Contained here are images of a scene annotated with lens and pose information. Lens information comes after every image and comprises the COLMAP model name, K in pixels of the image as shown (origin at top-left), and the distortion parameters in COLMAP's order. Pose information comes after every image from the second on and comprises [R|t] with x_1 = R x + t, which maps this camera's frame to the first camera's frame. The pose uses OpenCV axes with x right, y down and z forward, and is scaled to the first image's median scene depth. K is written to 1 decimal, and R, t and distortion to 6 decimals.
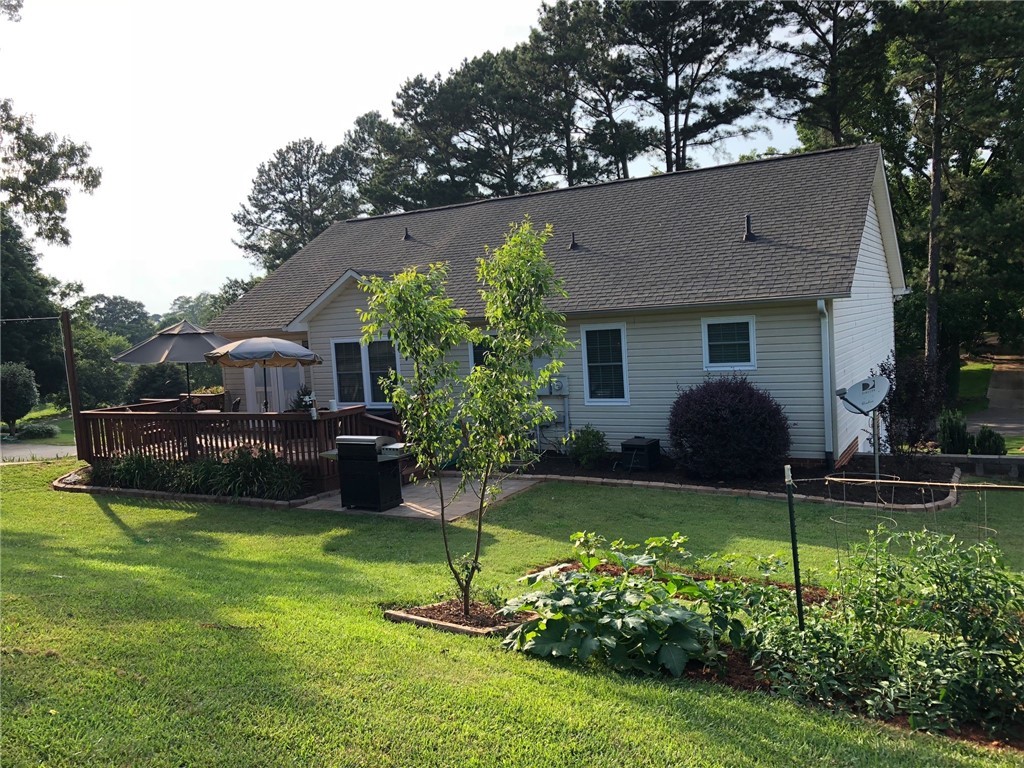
lens RADIAL K [[847.3, 0, 511.6], [0, 847.3, 387.2], [0, 0, 1]] dist [0.002525, 0.003113]
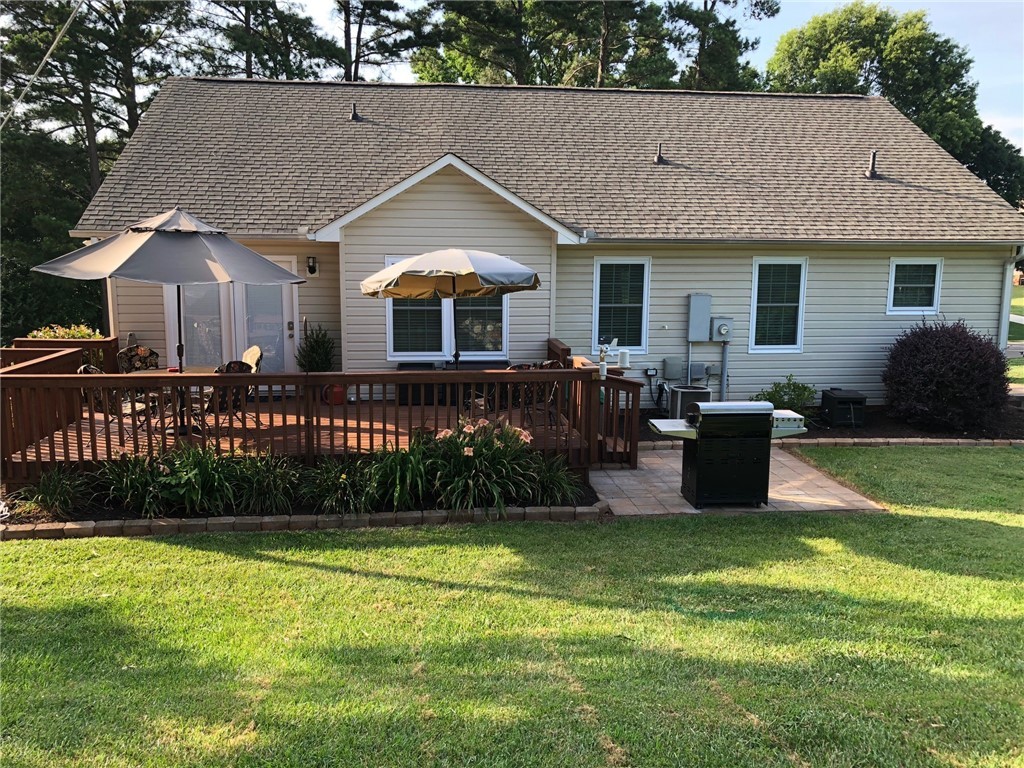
lens RADIAL K [[847.3, 0, 511.8], [0, 847.3, 380.1], [0, 0, 1]] dist [0.002525, 0.003113]
pose [[0.790433, -0.031936, 0.611715, -0.654793], [-0.004110, 0.998341, 0.057432, 0.000224], [-0.612535, -0.047910, 0.788991, 0.504498]]
